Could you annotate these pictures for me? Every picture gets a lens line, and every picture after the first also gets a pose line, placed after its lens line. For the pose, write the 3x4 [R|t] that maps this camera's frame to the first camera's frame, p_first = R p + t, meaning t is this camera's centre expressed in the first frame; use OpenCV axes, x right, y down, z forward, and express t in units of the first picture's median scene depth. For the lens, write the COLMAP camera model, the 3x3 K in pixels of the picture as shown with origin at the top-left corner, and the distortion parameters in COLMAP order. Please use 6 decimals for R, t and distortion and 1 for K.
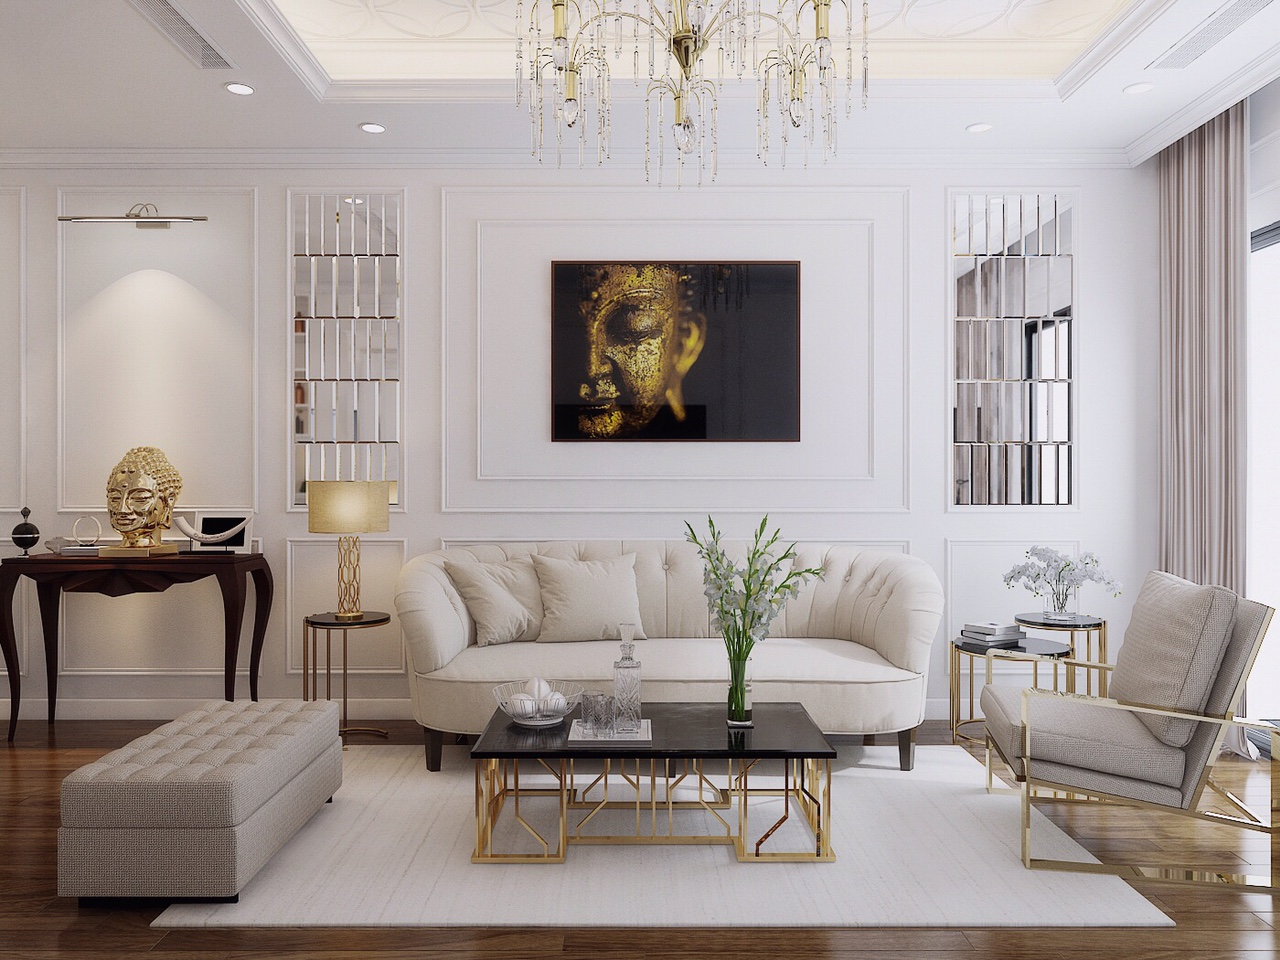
lens RADIAL K [[858.7, 0, 640.0], [0, 858.7, 480.0], [0, 0, 1]] dist [0.002414, 0.004389]
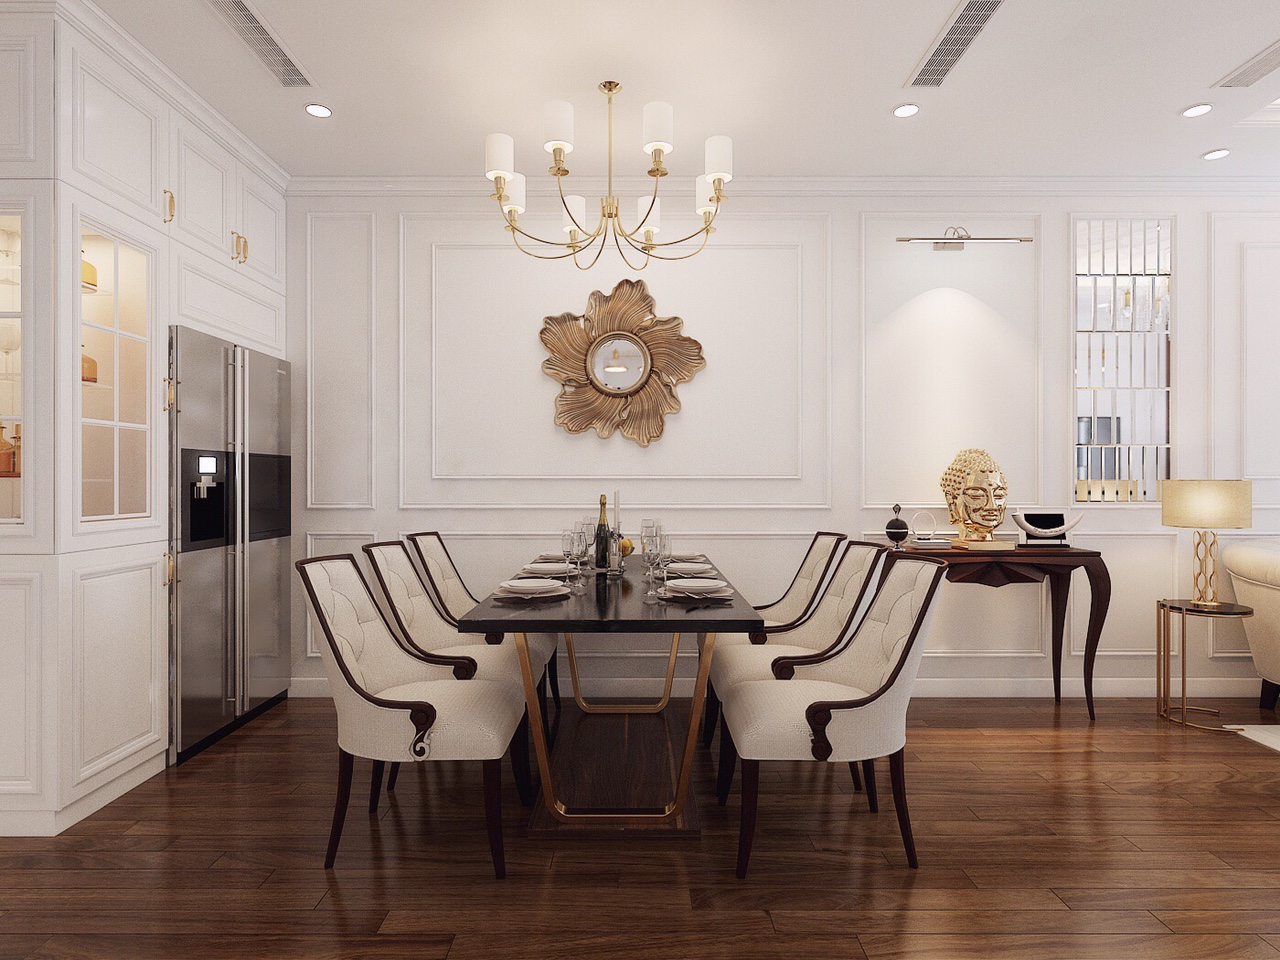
lens RADIAL K [[805.7, 0, 640.0], [0, 805.7, 480.0], [0, 0, 1]] dist [-0.001492, 0.000130]
pose [[0.998916, 0.001761, 0.046523, -1.084940], [-0.001896, 0.999994, 0.002862, -0.001316], [-0.046518, -0.002947, 0.998913, -0.002047]]
